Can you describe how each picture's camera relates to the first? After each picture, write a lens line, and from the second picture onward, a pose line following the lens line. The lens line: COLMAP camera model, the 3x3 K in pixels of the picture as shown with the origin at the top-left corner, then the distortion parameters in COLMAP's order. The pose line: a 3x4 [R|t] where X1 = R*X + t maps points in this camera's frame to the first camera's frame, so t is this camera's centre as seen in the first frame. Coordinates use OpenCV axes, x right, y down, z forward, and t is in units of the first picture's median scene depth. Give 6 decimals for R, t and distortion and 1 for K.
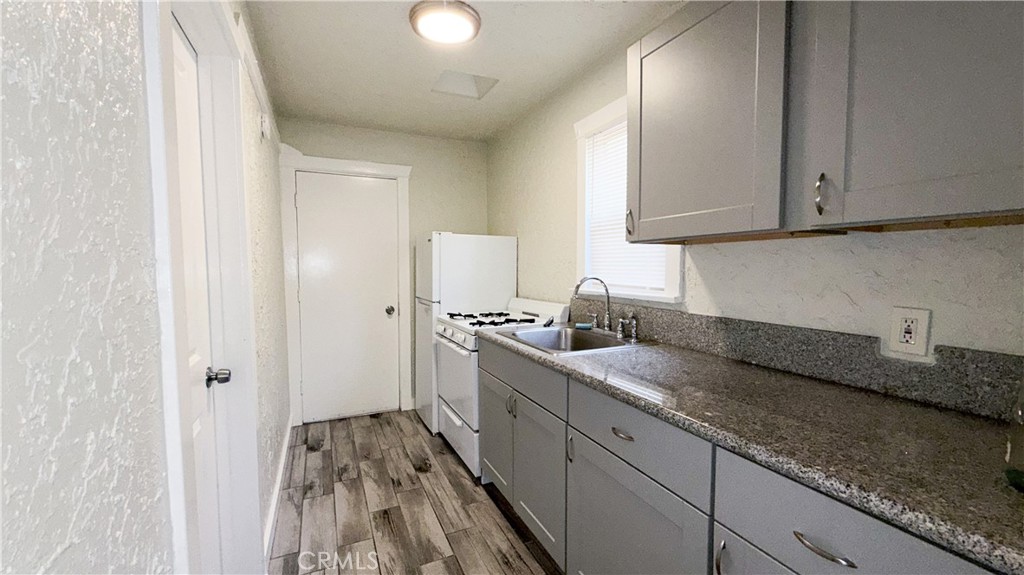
lens RADIAL K [[405.7, 0, 519.8], [0, 405.7, 289.1], [0, 0, 1]] dist [-0.000052, 0.000125]
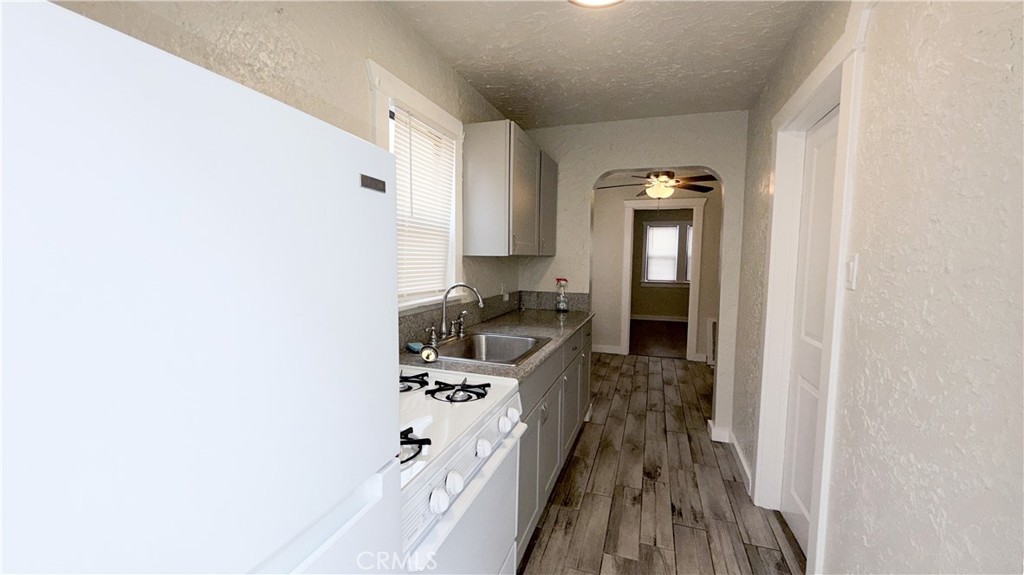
lens RADIAL K [[405.7, 0, 520.5], [0, 405.7, 289.8], [0, 0, 1]] dist [-0.000052, 0.000125]
pose [[-0.713559, -0.067193, 0.697365, -0.682711], [0.016934, 0.993445, 0.113049, -0.125318], [-0.700390, 0.092476, -0.707744, 1.813933]]
